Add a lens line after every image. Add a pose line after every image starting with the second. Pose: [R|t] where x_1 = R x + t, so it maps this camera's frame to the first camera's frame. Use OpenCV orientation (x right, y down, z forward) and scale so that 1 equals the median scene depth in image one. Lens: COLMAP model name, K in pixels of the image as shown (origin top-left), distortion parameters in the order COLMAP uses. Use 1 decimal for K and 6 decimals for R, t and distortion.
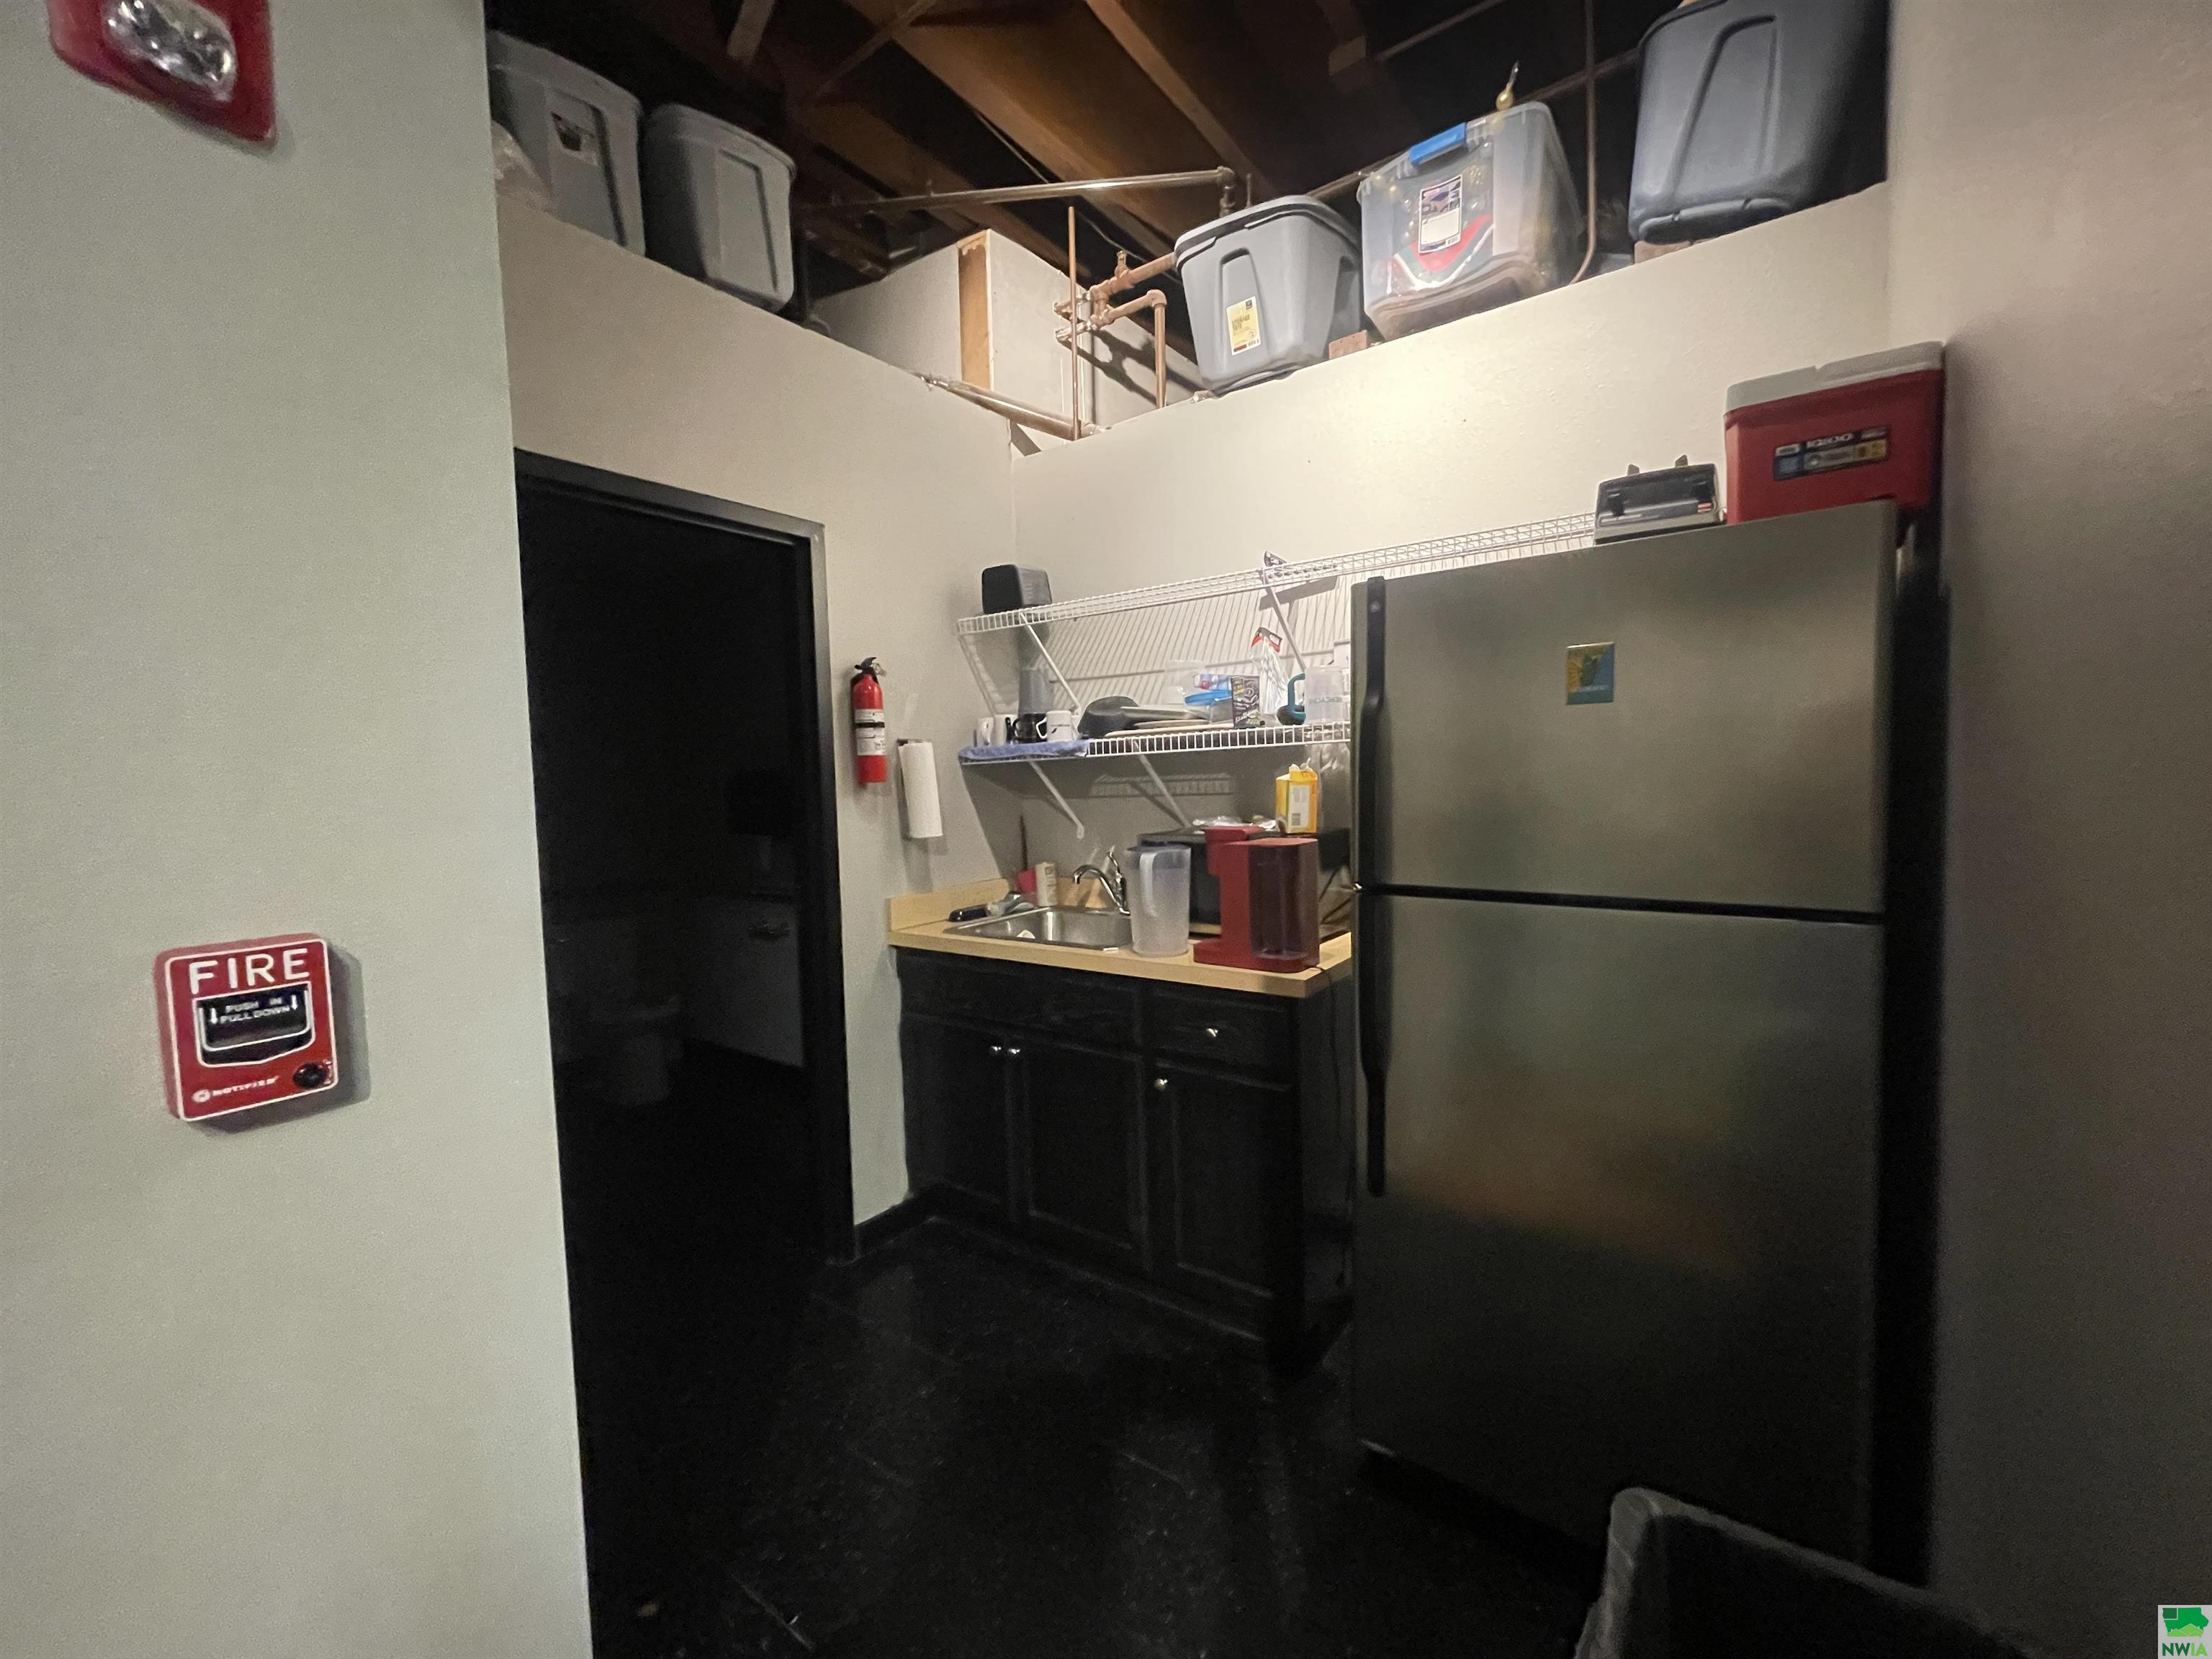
lens RADIAL K [[897.3, 0, 1101.7], [0, 897.3, 835.0], [0, 0, 1]] dist [0.001407, -0.000145]
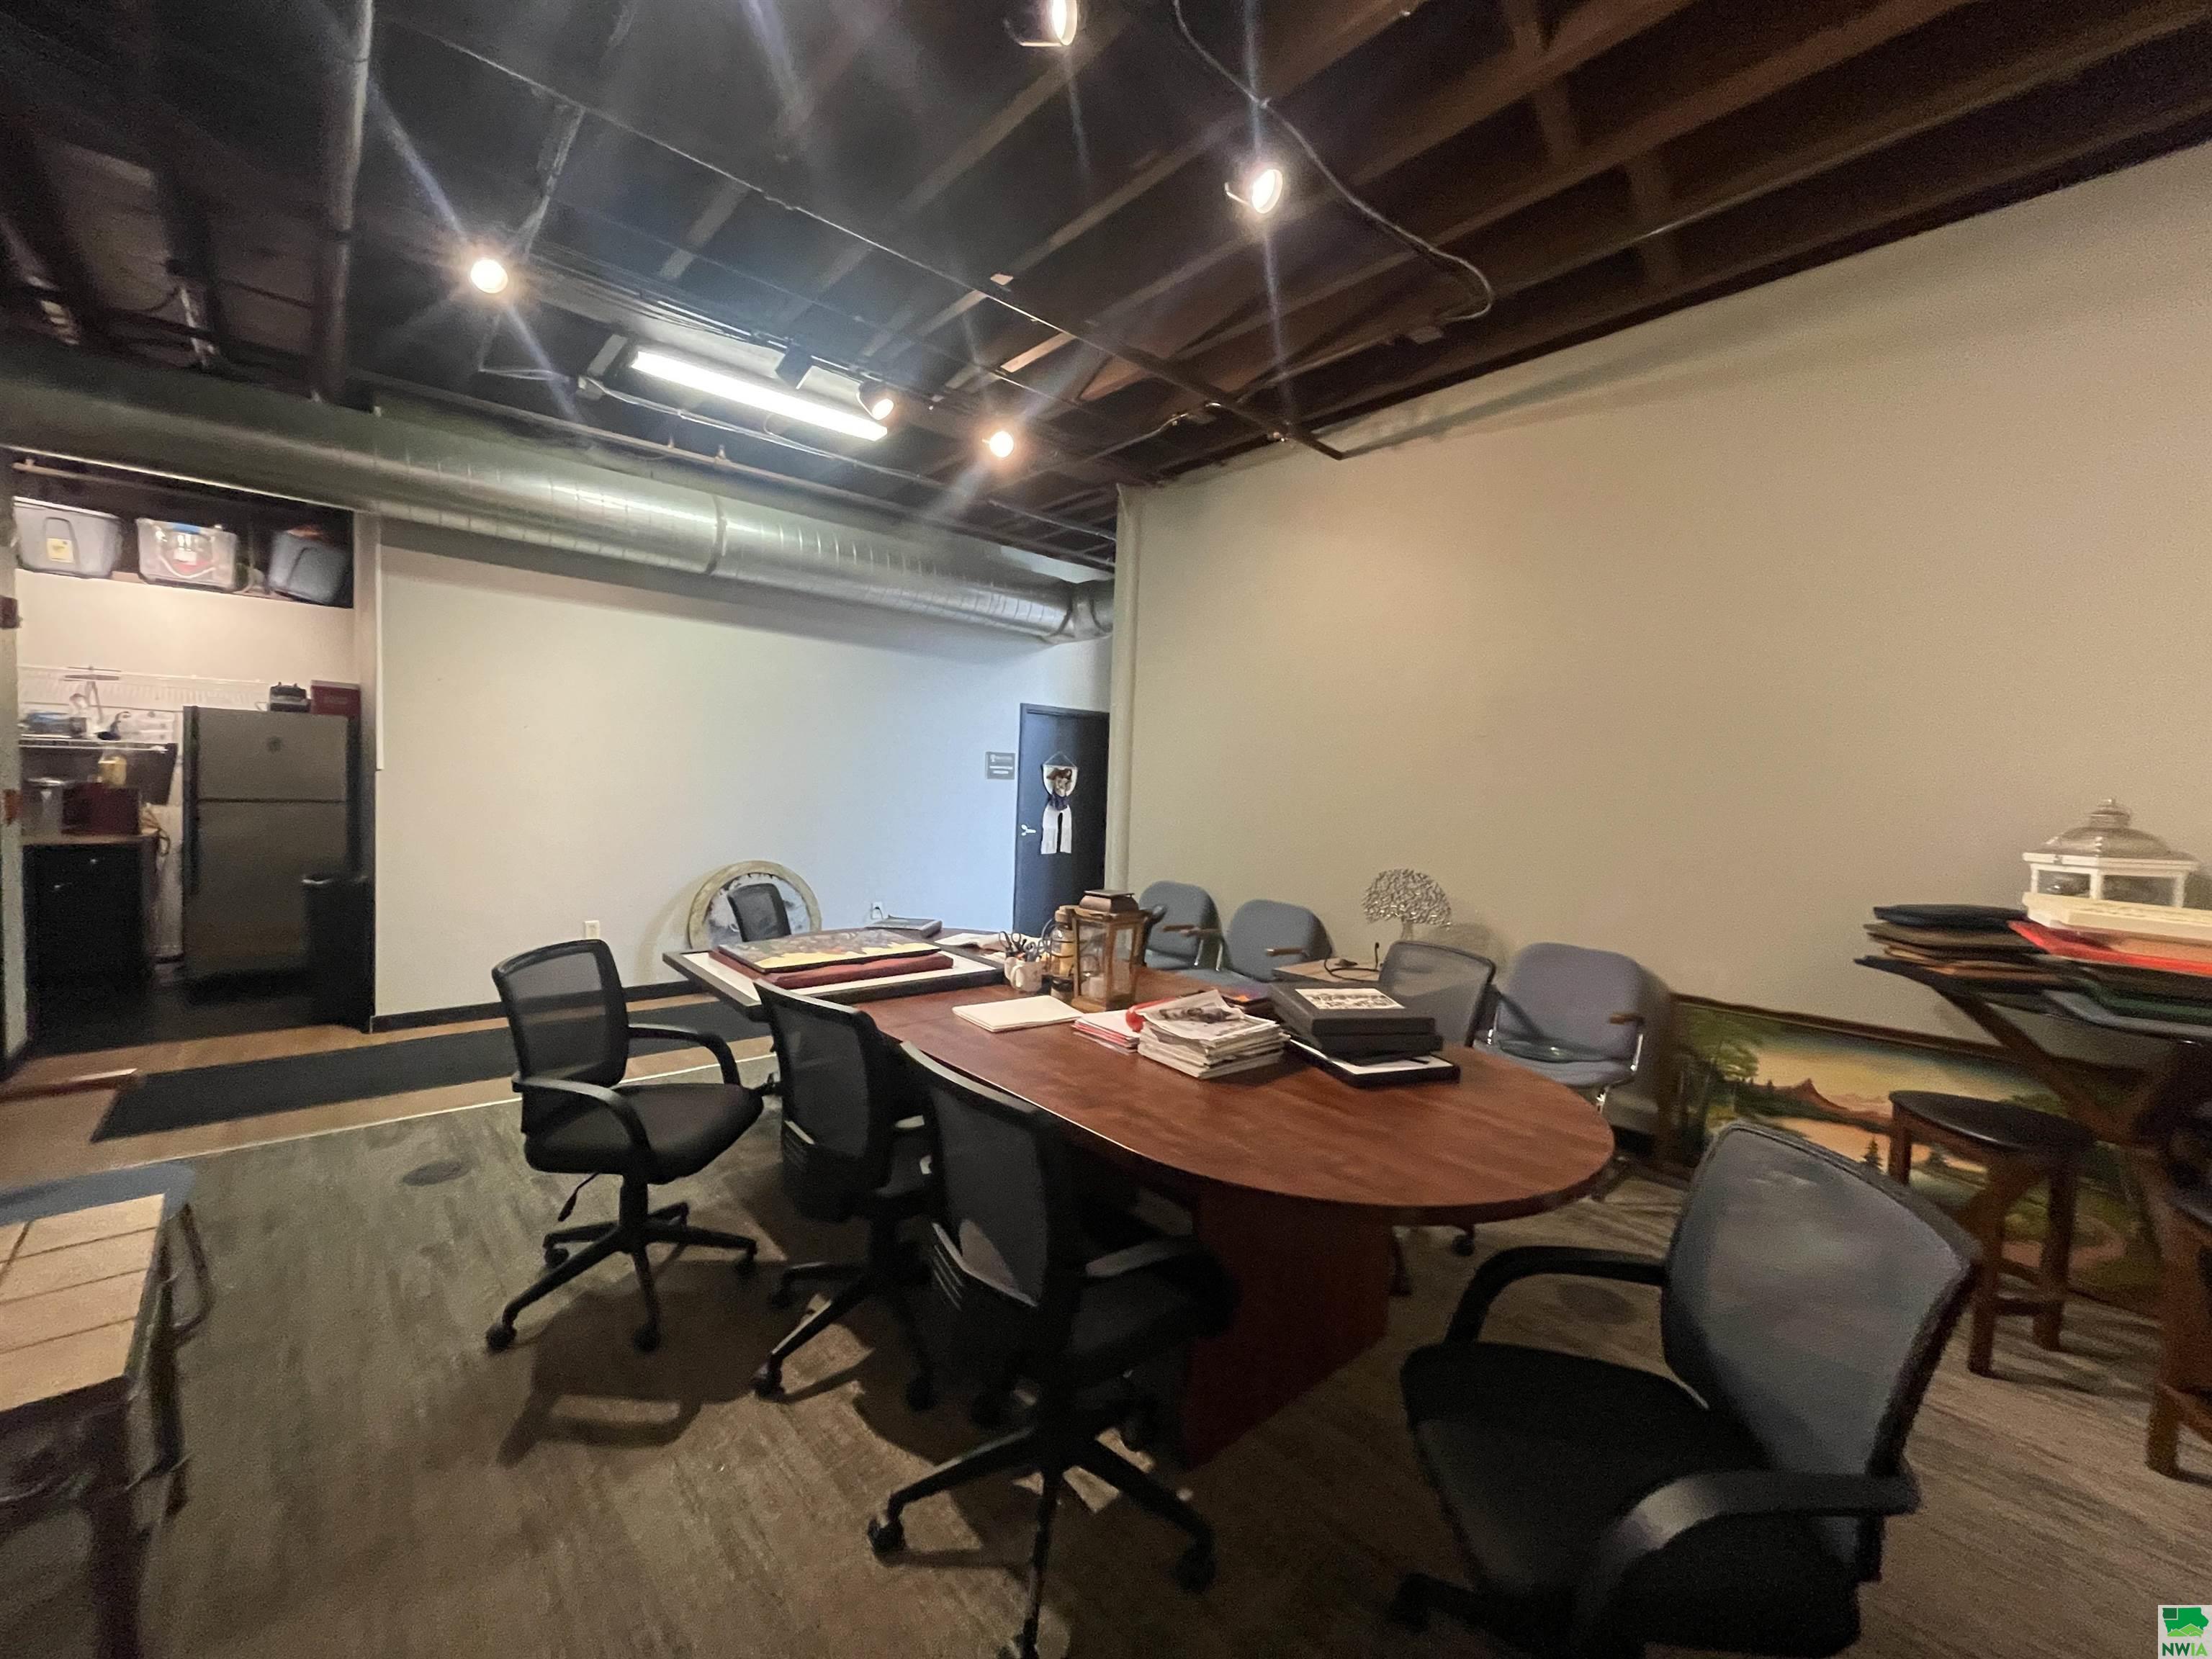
lens RADIAL K [[897.3, 0, 1100.3], [0, 897.3, 836.6], [0, 0, 1]] dist [0.001407, -0.000145]
pose [[0.200397, -0.002795, 0.979711, -1.759028], [0.008626, 0.999962, 0.001088, 0.170826], [-0.979677, 0.008233, 0.200414, -2.265584]]
